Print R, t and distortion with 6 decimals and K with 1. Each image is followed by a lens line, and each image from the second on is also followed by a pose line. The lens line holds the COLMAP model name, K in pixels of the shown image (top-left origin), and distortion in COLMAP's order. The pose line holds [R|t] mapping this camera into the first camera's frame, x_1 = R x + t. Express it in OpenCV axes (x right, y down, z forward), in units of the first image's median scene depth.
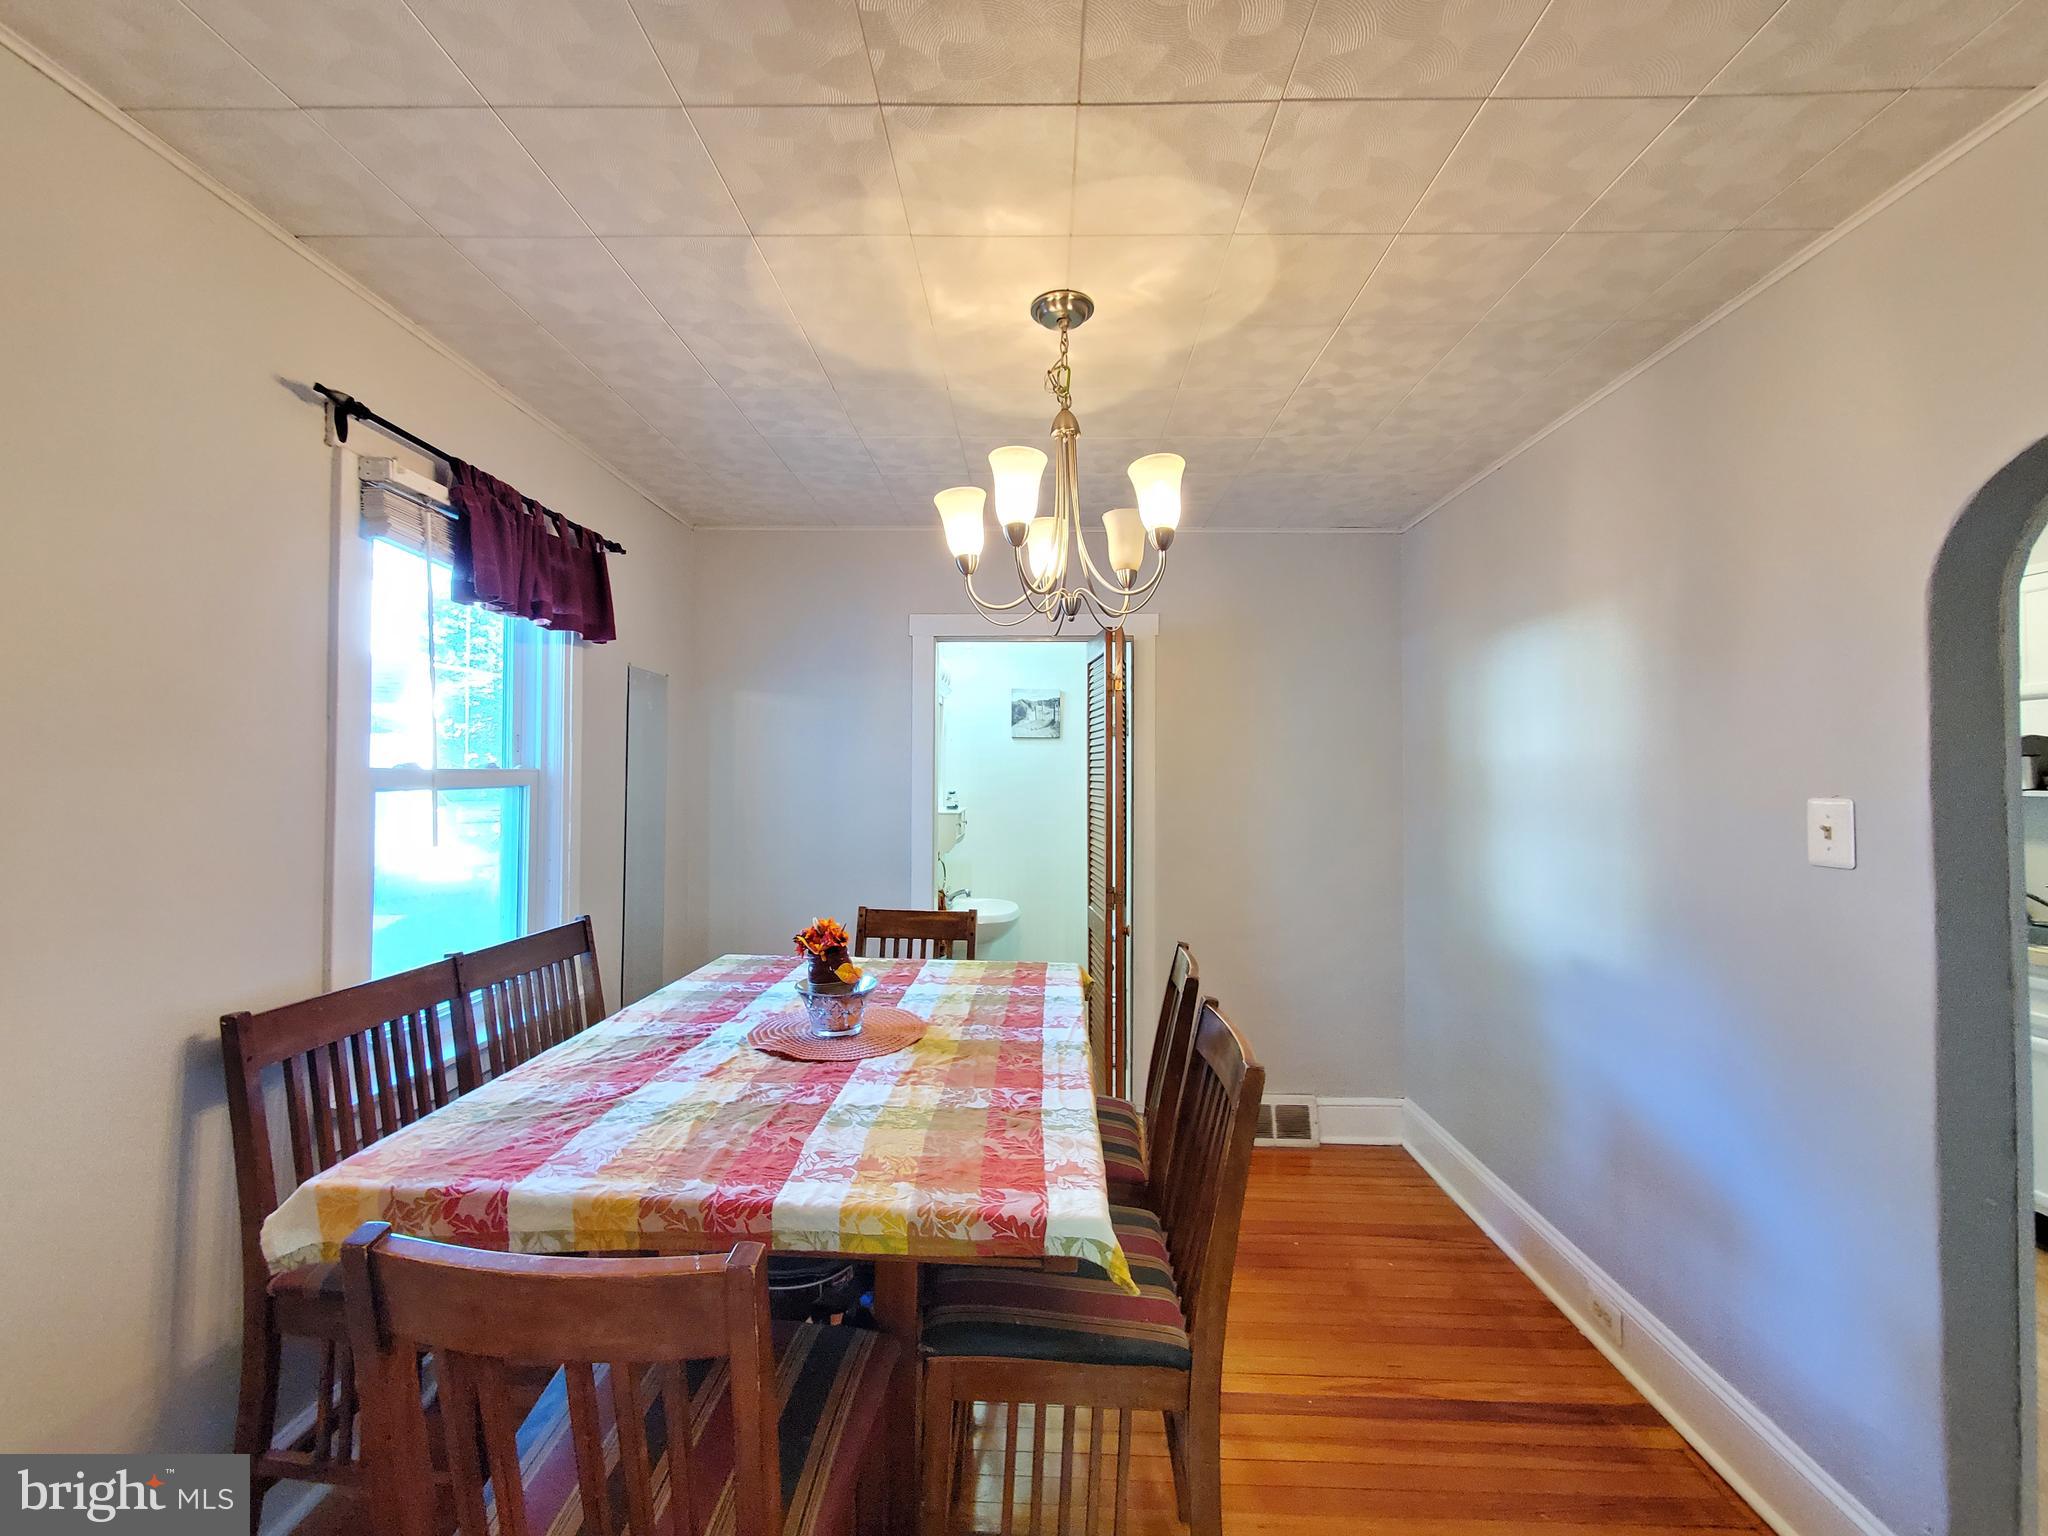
lens RADIAL K [[812.1, 0, 1016.3], [0, 812.1, 757.3], [0, 0, 1]] dist [-0.003285, -0.000150]
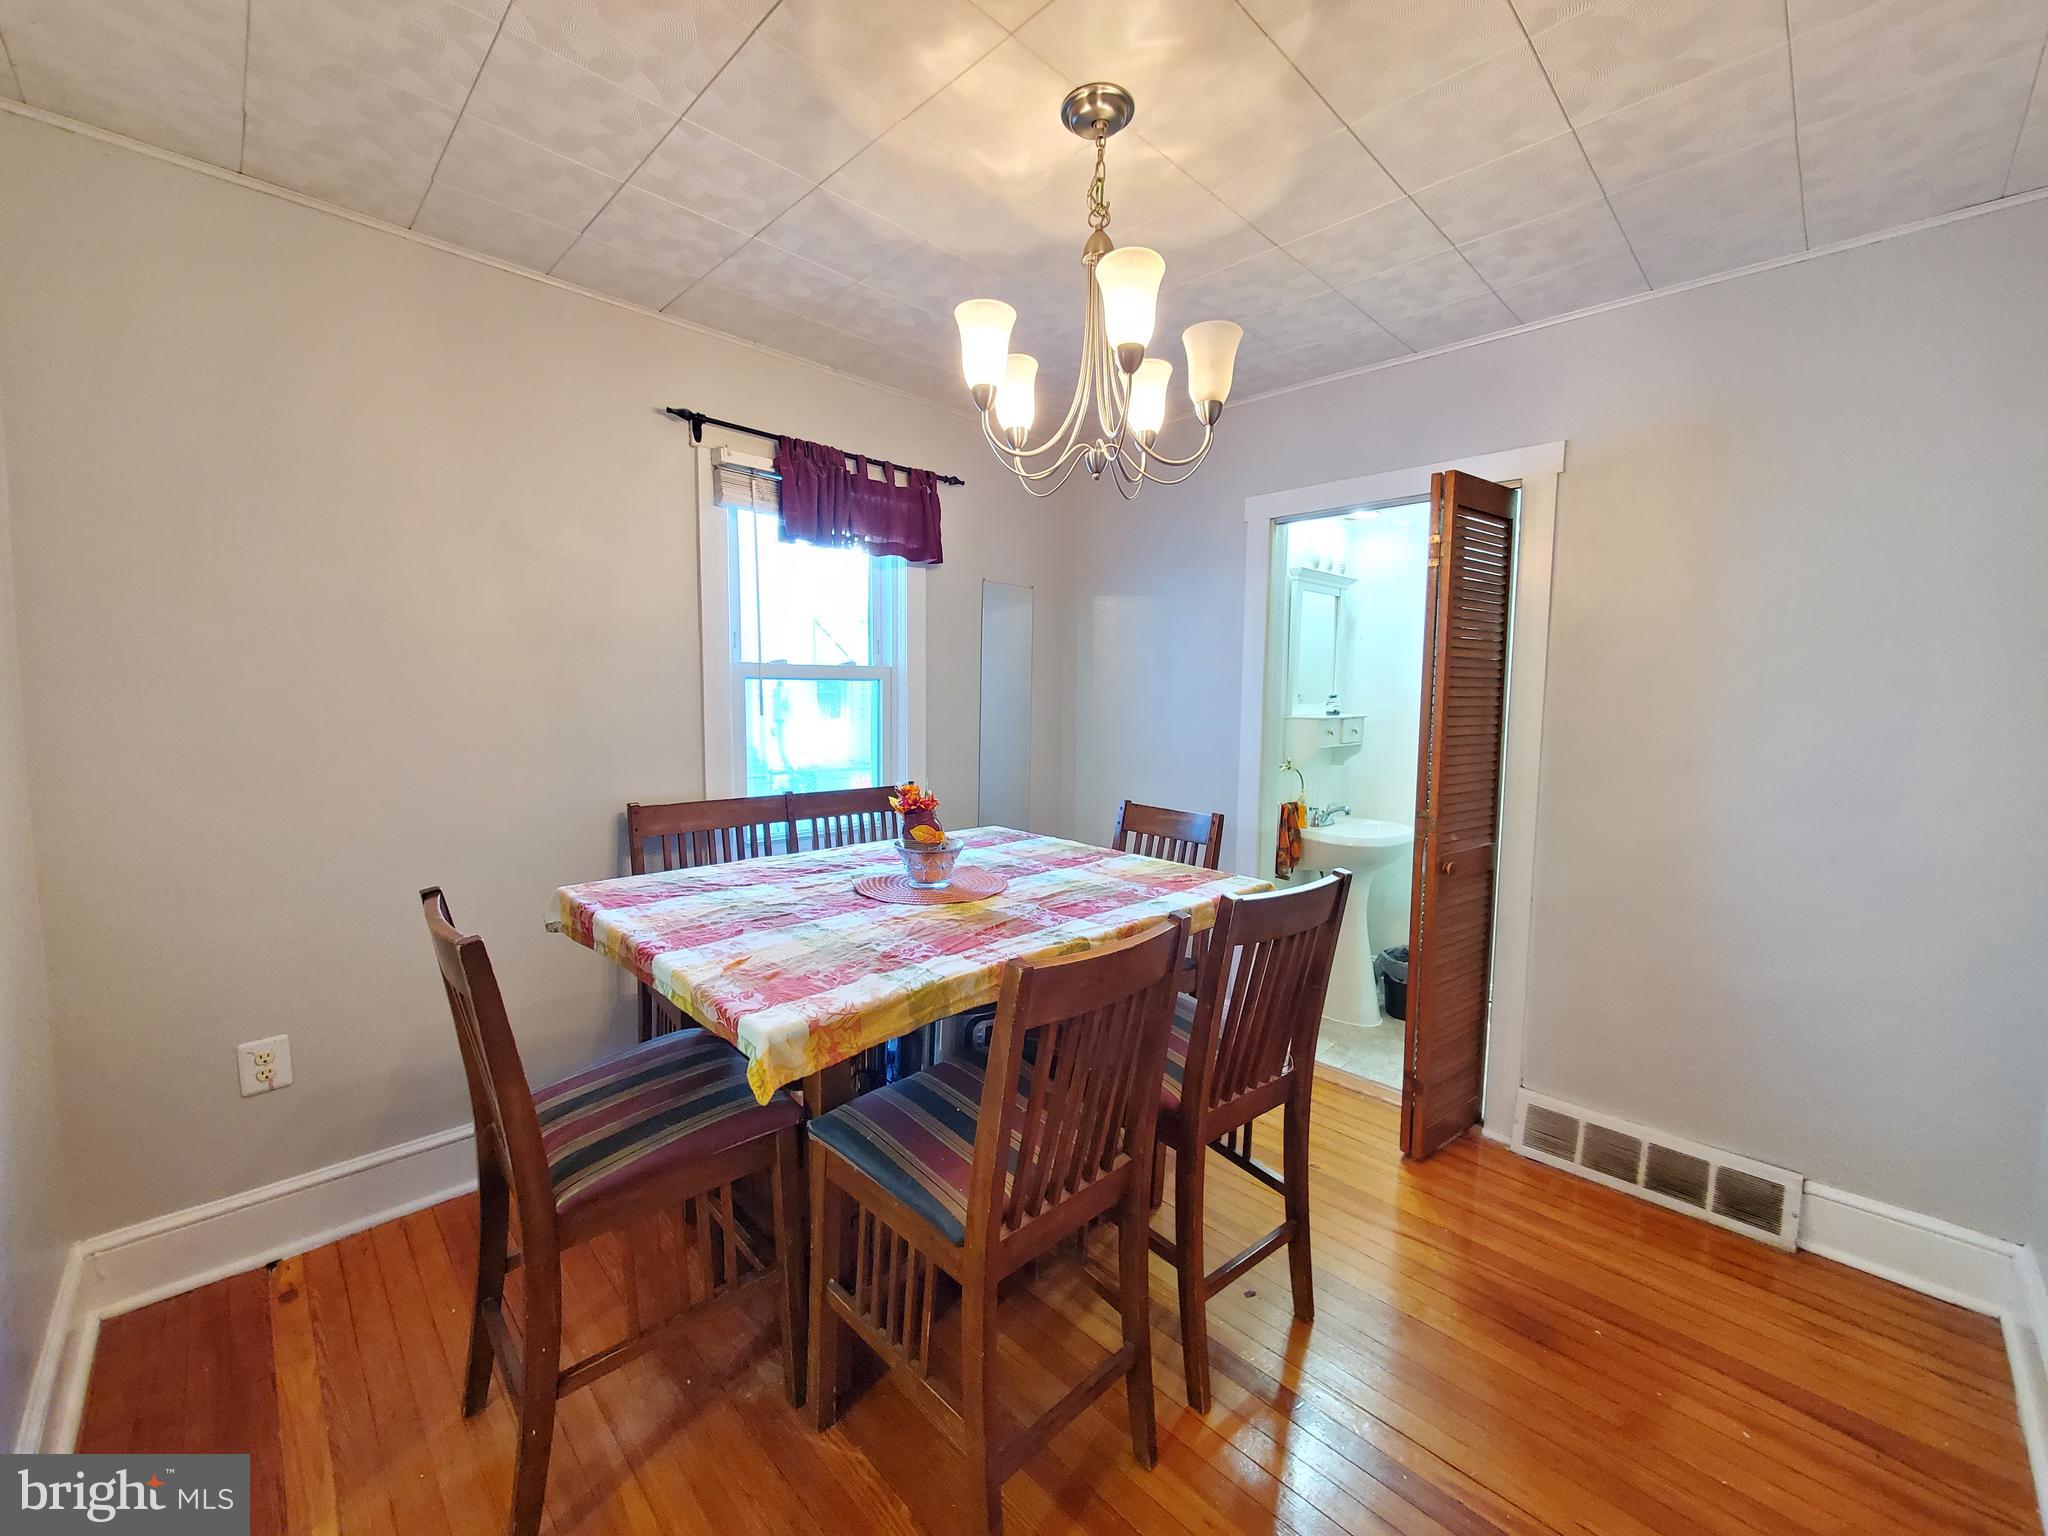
lens RADIAL K [[814.4, 0, 1016.2], [0, 814.4, 761.5], [0, 0, 1]] dist [-0.004752, 0.000001]
pose [[0.719819, 0.065130, -0.691100, 0.633092], [0.006492, 0.994914, 0.100523, 0.048625], [0.694132, -0.076845, 0.715735, 0.266979]]
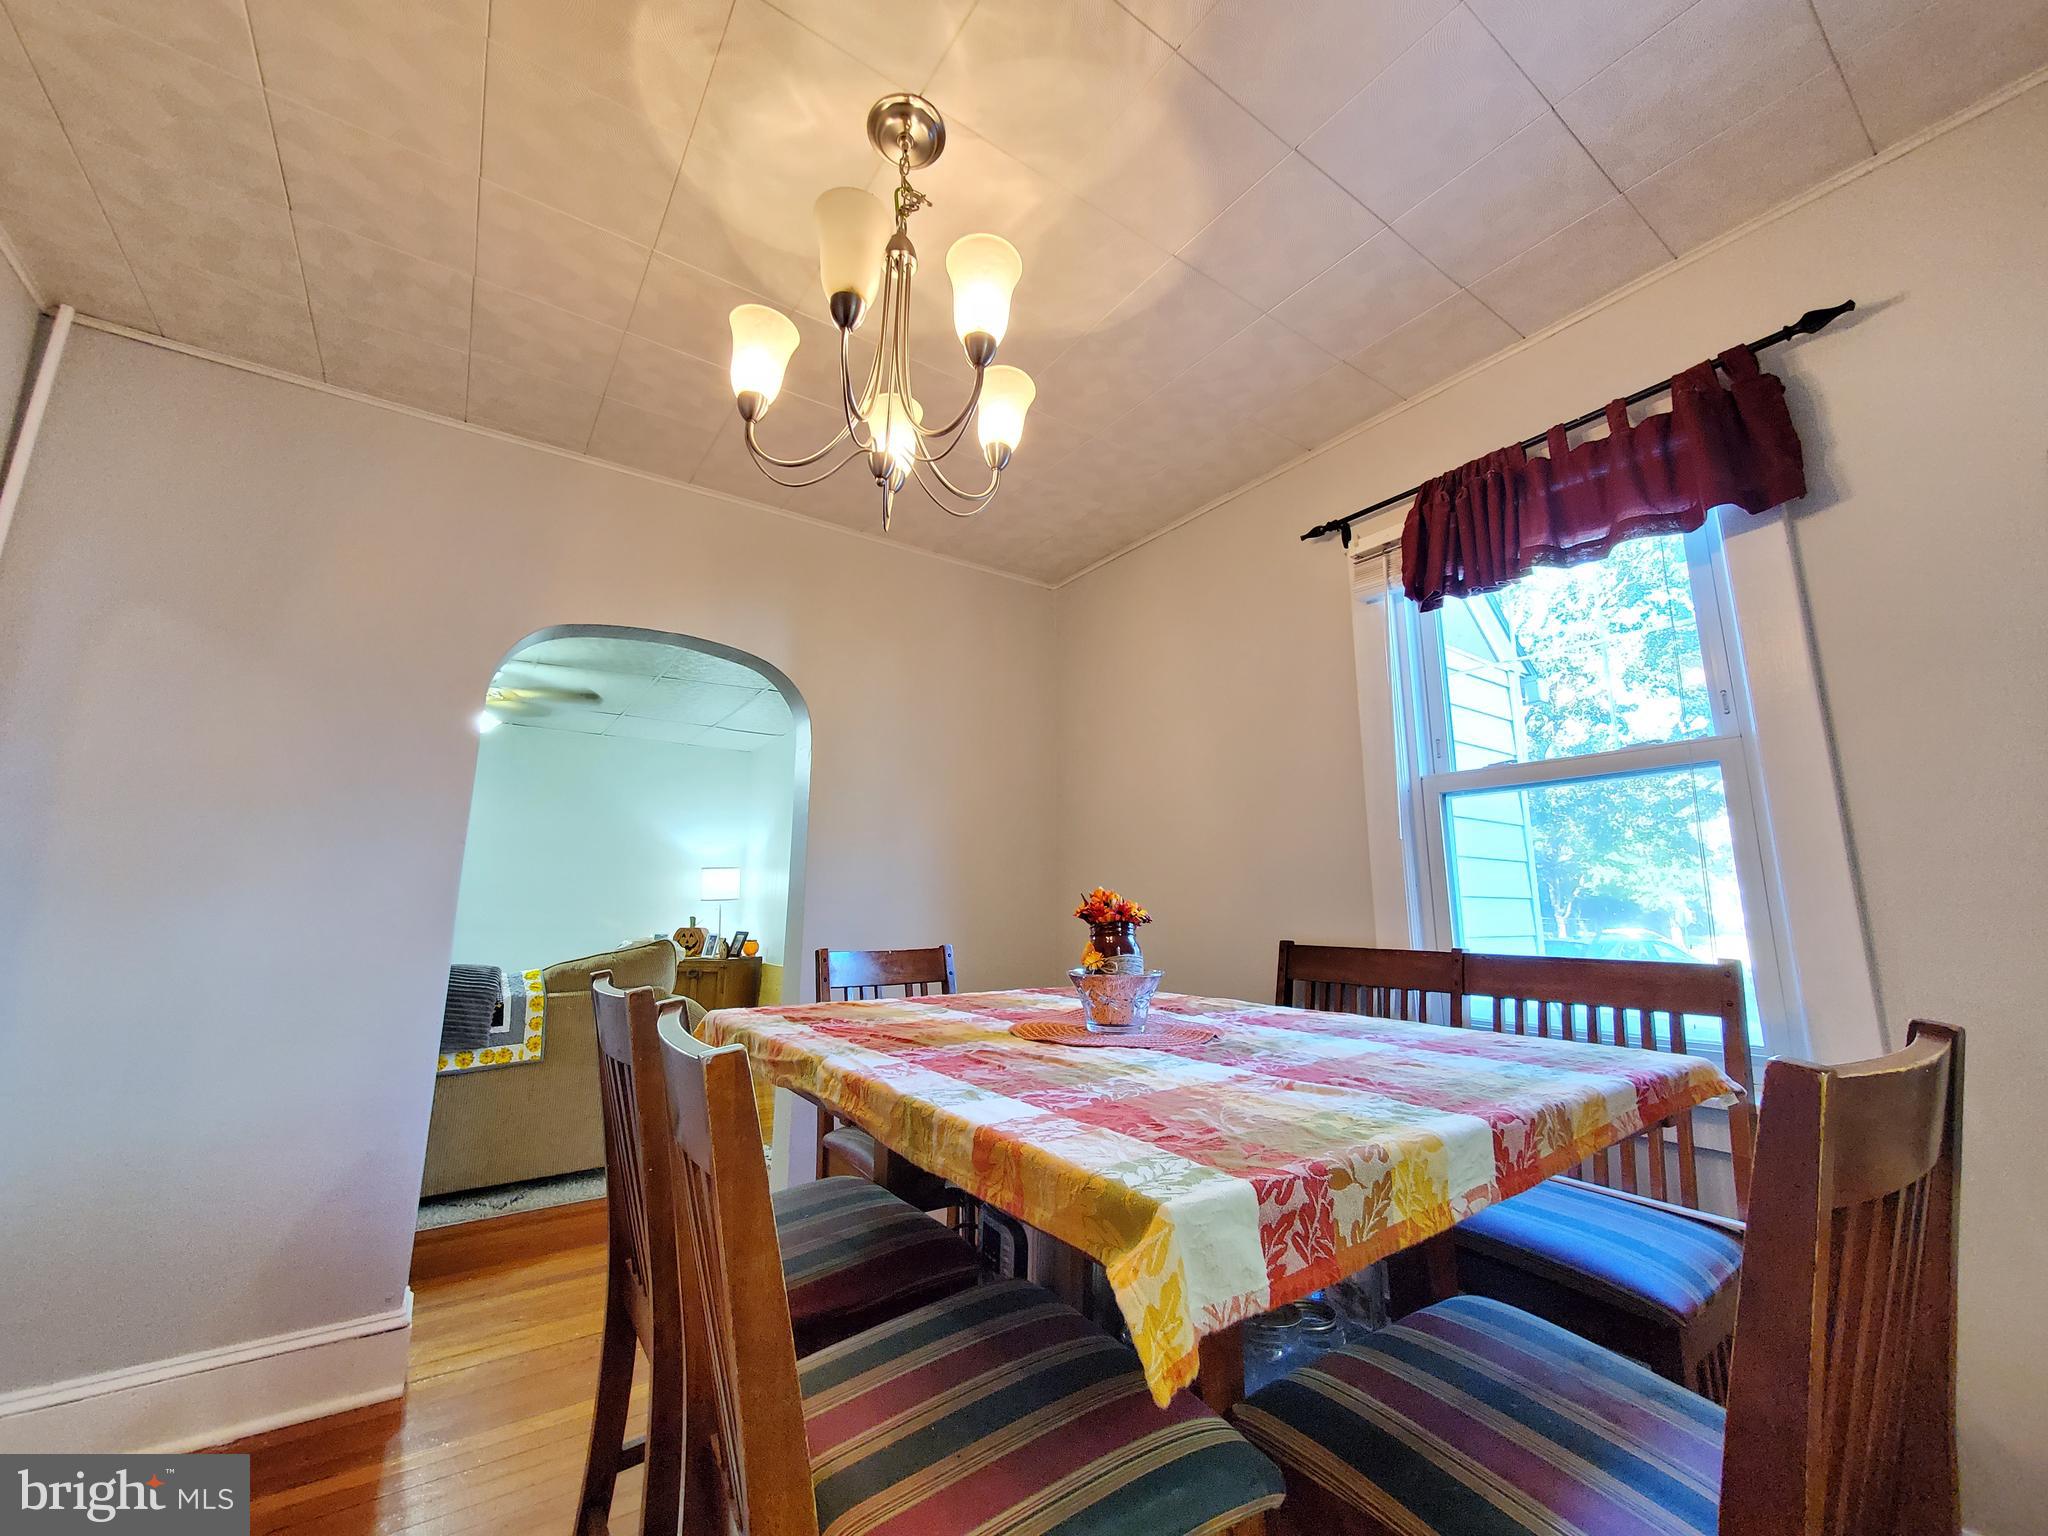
lens RADIAL K [[812.1, 0, 1016.3], [0, 812.1, 757.3], [0, 0, 1]] dist [-0.003285, -0.000150]
pose [[-0.800643, -0.122459, -0.586494, 0.359935], [0.001577, 0.978455, -0.206453, 0.228368], [0.599140, -0.166220, -0.783200, 1.575726]]
